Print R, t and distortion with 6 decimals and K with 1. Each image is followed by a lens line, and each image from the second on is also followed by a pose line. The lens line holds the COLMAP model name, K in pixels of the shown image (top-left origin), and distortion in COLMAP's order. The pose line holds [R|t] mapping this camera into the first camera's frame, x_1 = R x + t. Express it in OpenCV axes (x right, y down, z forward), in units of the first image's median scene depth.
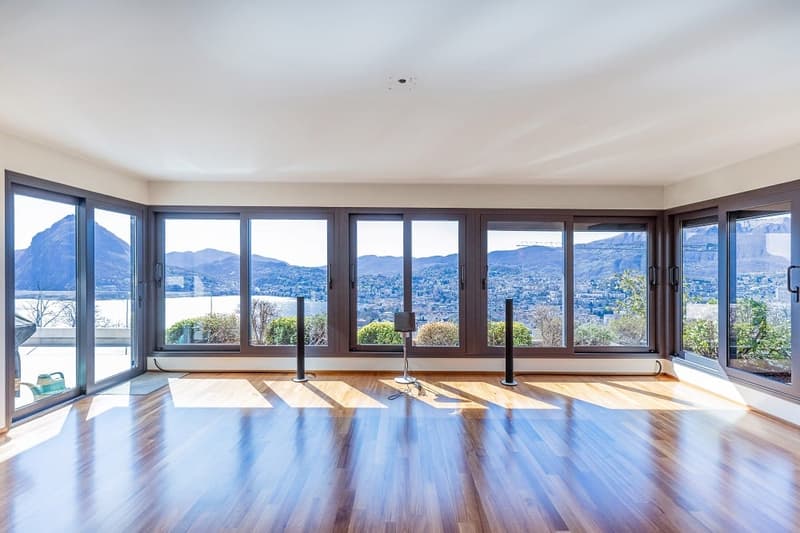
lens RADIAL K [[367.6, 0, 398.7], [0, 367.6, 273.6], [0, 0, 1]] dist [0.002970, 0.000190]
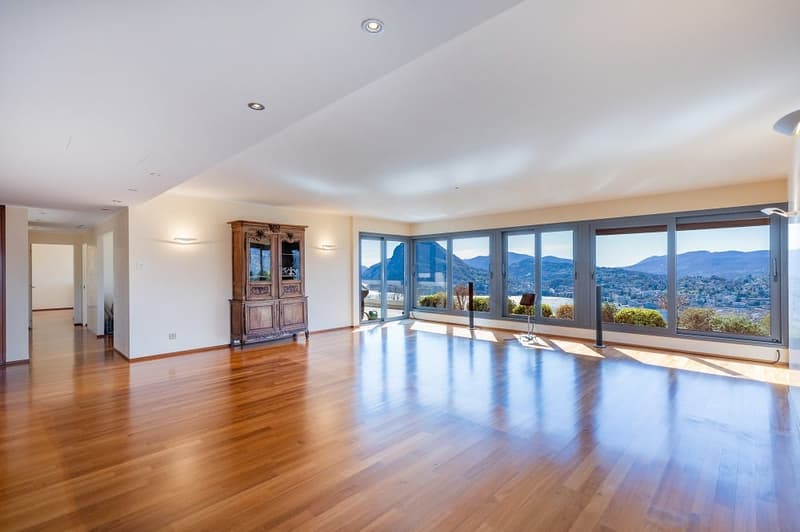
lens RADIAL K [[367.6, 0, 398.7], [0, 367.6, 273.1], [0, 0, 1]] dist [0.002970, 0.000190]
pose [[0.716921, -0.004267, -0.697141, 0.664836], [0.000488, 0.999984, -0.005619, 0.027592], [0.697154, 0.003689, 0.716912, -0.478097]]
